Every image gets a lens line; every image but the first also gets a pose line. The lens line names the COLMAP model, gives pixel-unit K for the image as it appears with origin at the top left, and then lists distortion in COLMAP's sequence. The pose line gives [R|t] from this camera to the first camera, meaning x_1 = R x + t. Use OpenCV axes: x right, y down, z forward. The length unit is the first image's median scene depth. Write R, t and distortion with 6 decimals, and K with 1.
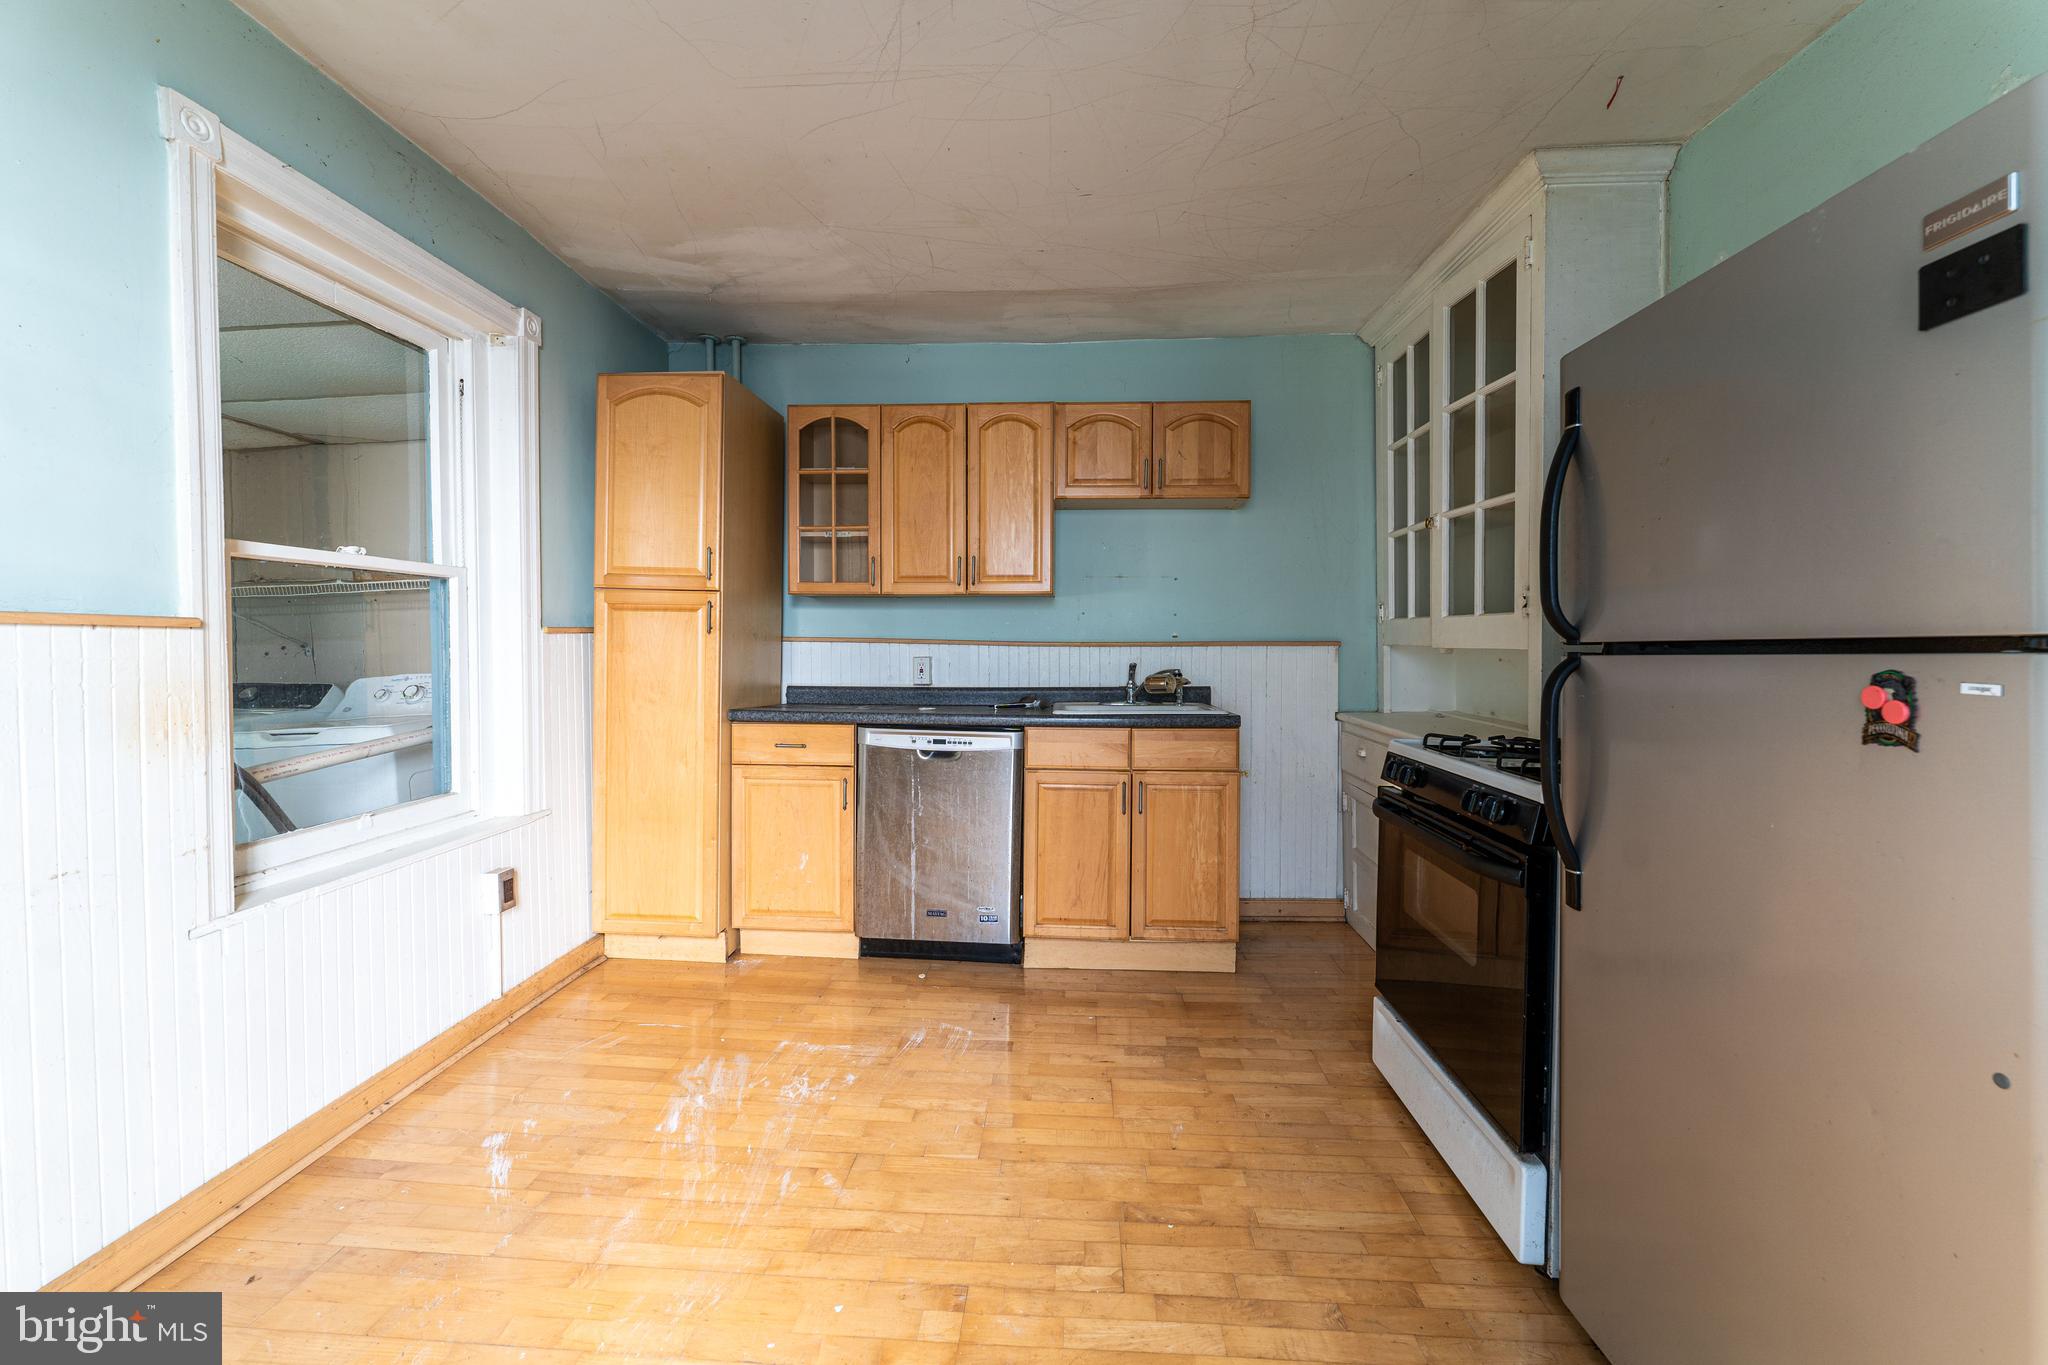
lens RADIAL K [[793.2, 0, 1006.7], [0, 793.2, 646.9], [0, 0, 1]] dist [0.000108, 0.000204]
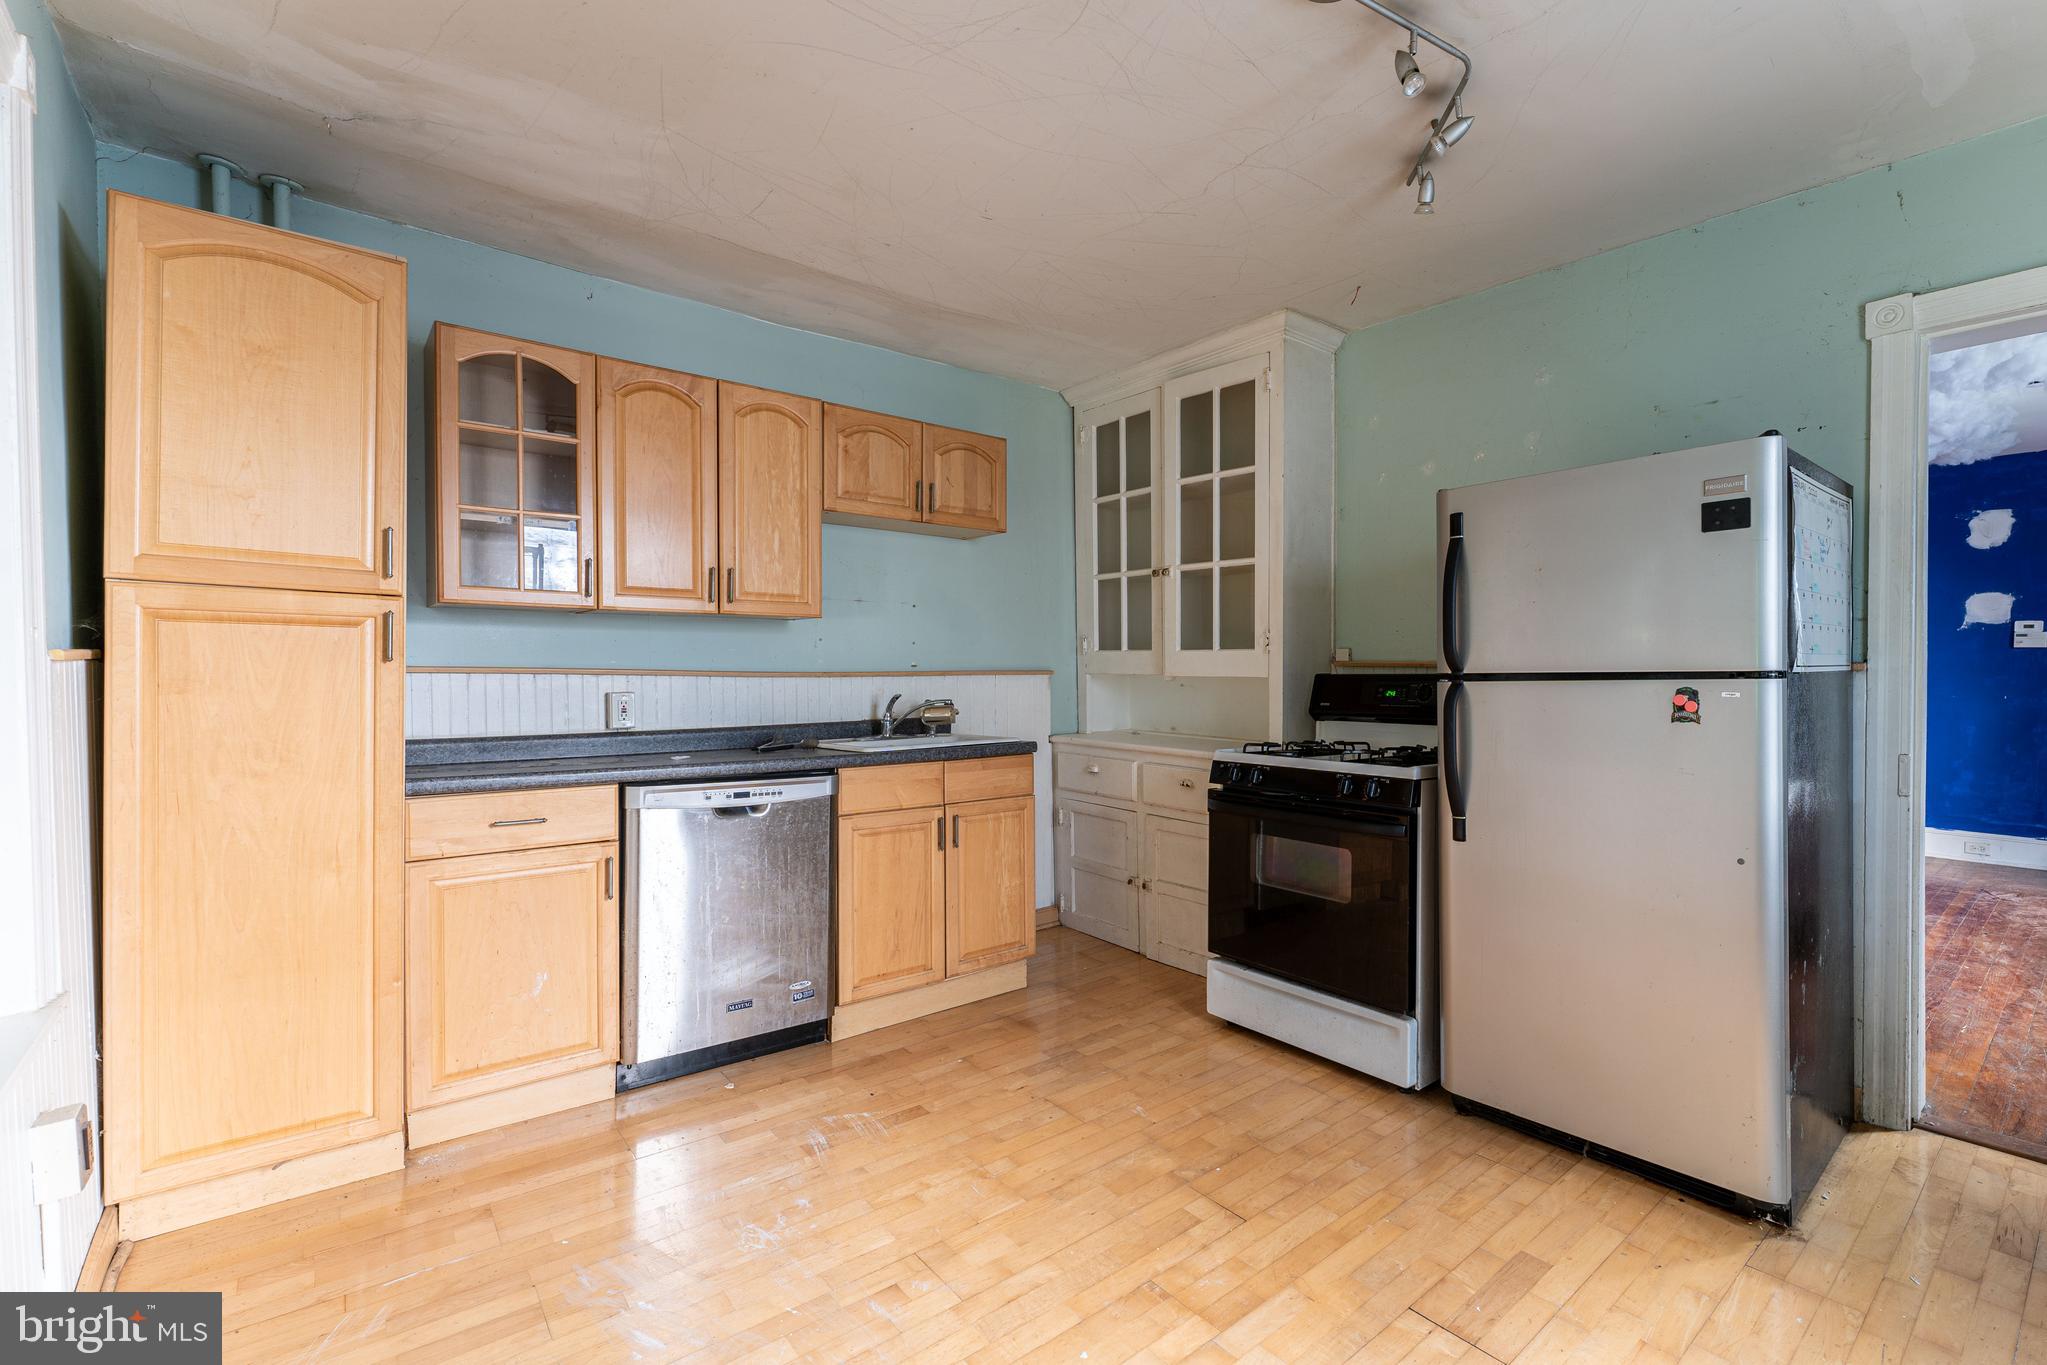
lens RADIAL K [[916.0, 0, 1025.9], [0, 916.0, 674.8], [0, 0, 1]] dist [0.002202, 0.000423]
pose [[0.734444, -0.007067, 0.678633, -0.509772], [0.005990, 0.999974, 0.003930, -0.006542], [-0.678643, 0.001179, 0.734467, 0.106016]]
